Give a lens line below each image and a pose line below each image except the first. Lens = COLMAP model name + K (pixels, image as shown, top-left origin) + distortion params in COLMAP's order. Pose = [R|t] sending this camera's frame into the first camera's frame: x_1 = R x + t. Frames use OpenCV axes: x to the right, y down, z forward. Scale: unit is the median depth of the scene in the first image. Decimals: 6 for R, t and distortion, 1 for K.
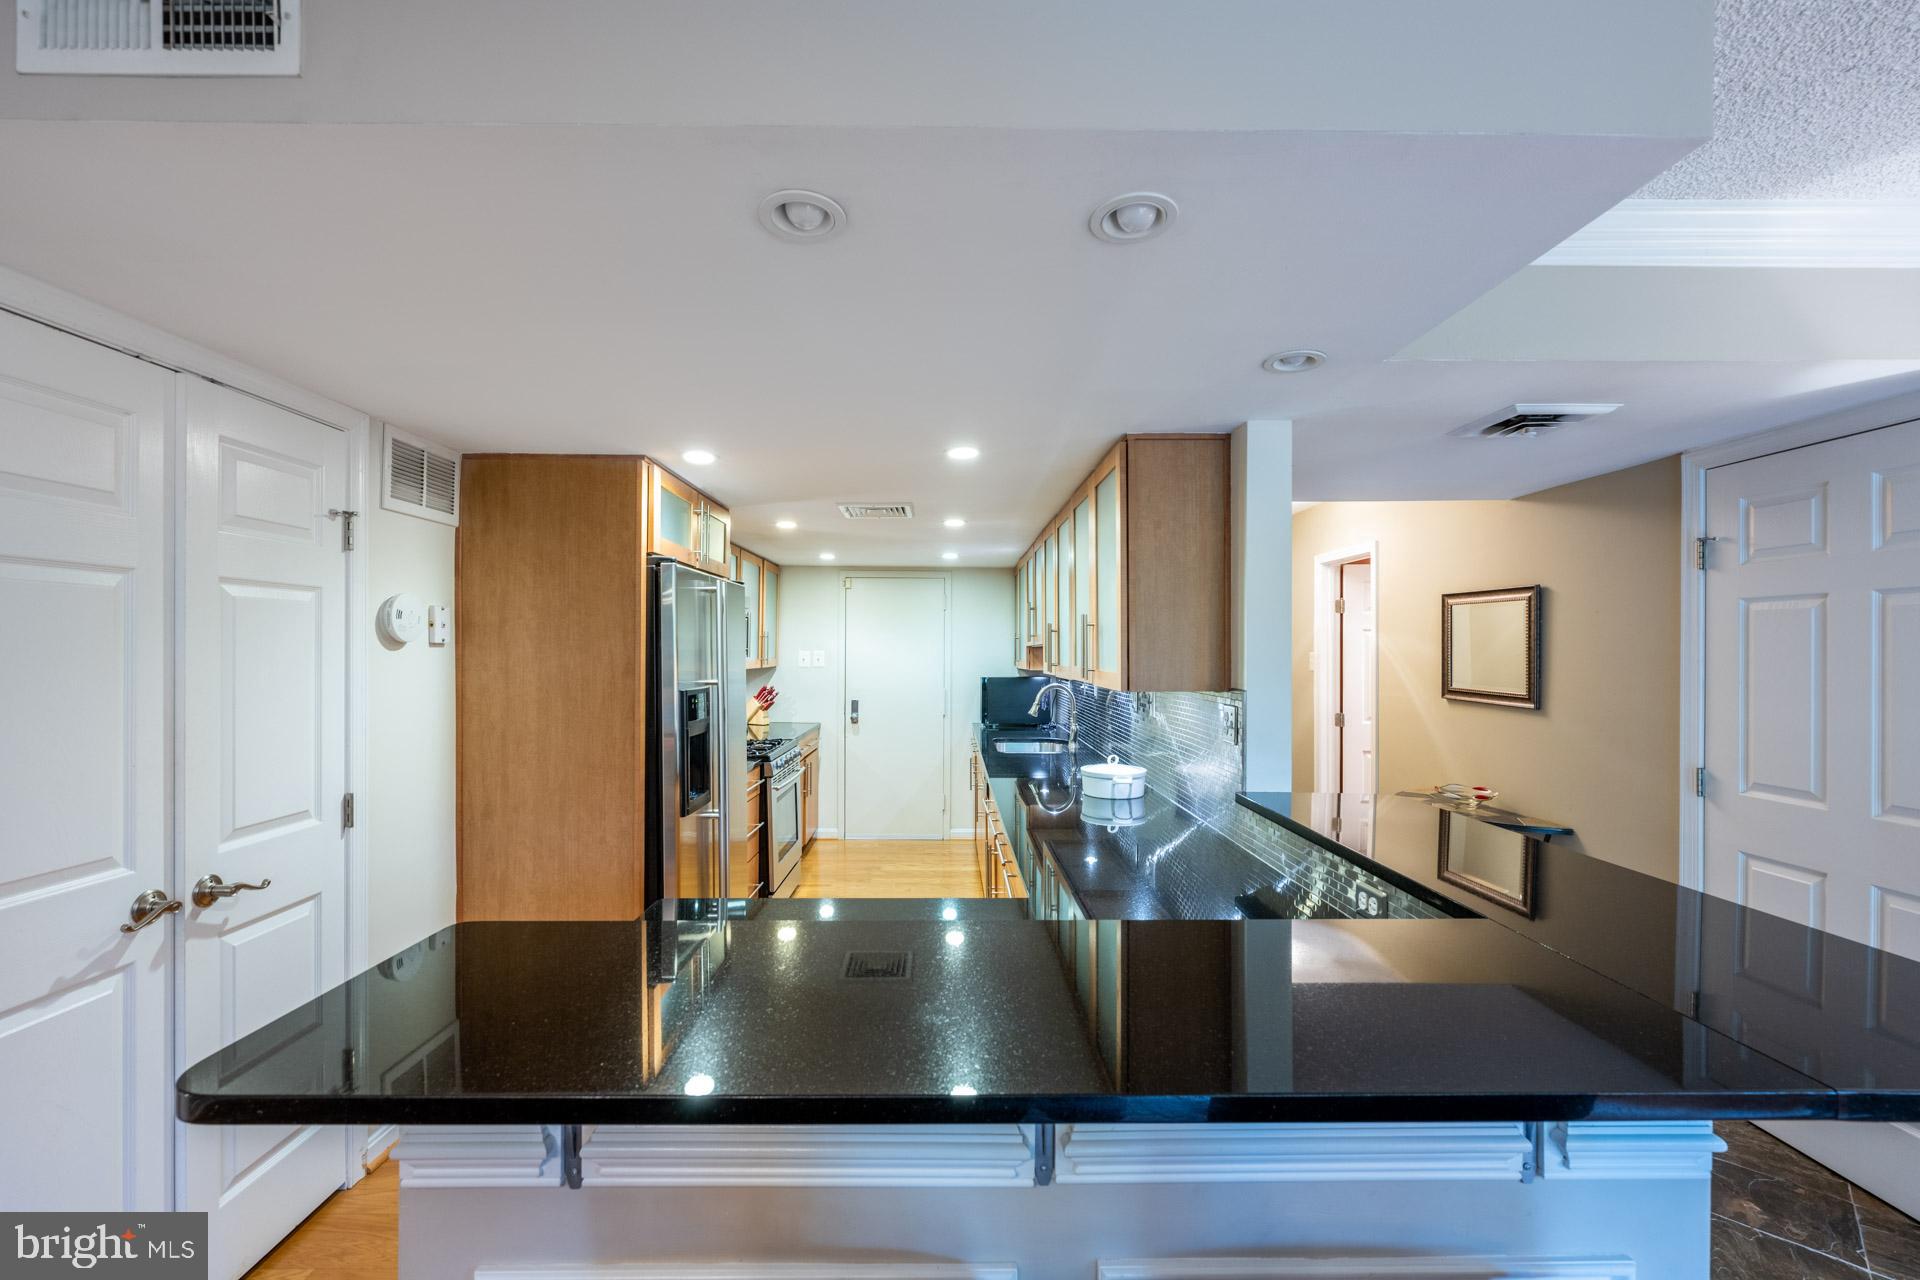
lens RADIAL K [[768.7, 0, 942.9], [0, 768.7, 652.1], [0, 0, 1]] dist [-0.002054, 0.000613]
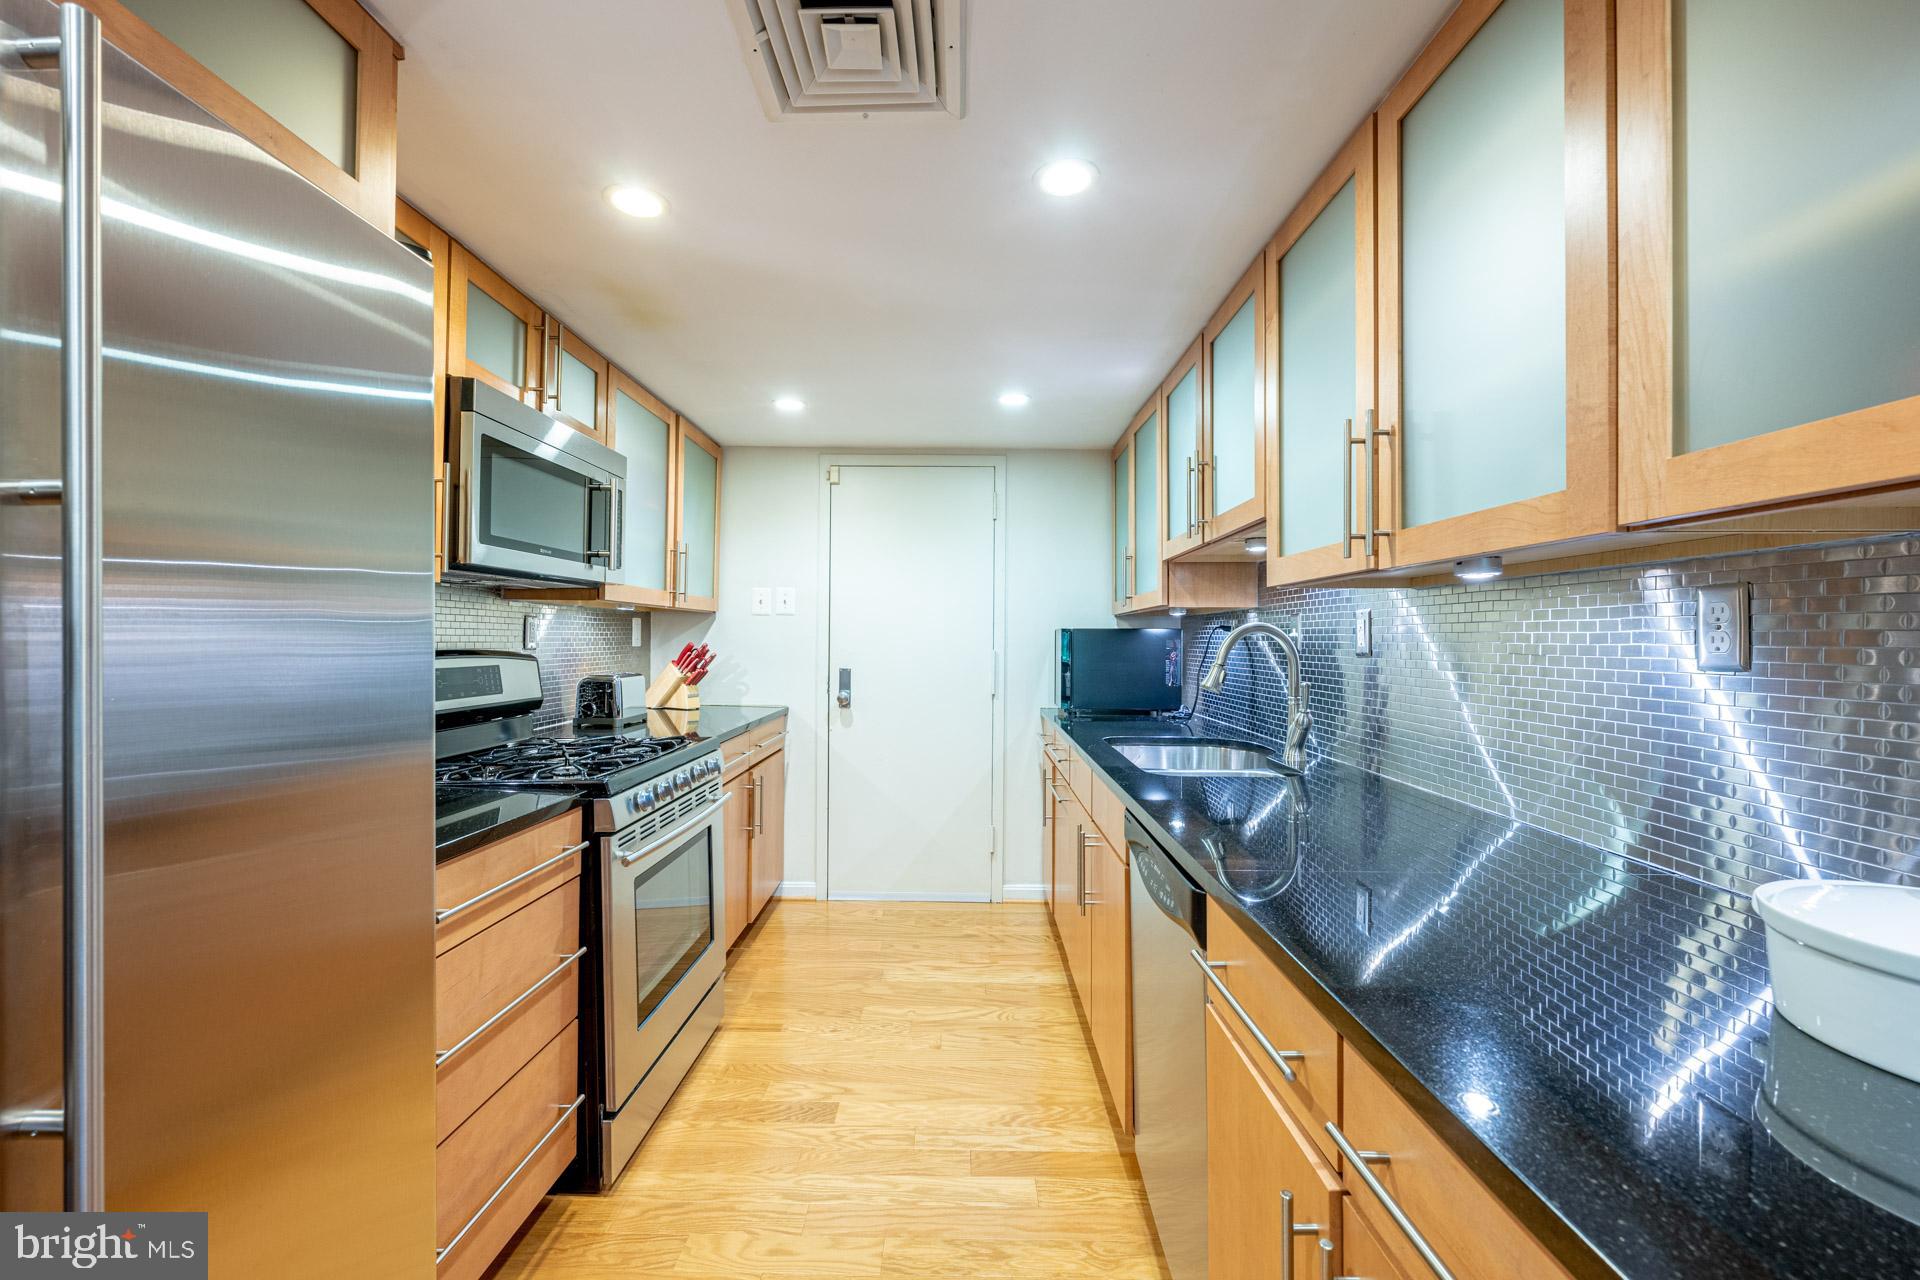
lens RADIAL K [[768.7, 0, 953.6], [0, 768.7, 641.1], [0, 0, 1]] dist [-0.002054, 0.000613]
pose [[0.999935, 0.003230, -0.010978, -0.023627], [-0.003194, 0.999990, 0.003228, 0.039540], [0.010989, -0.003193, 0.999935, 0.410285]]
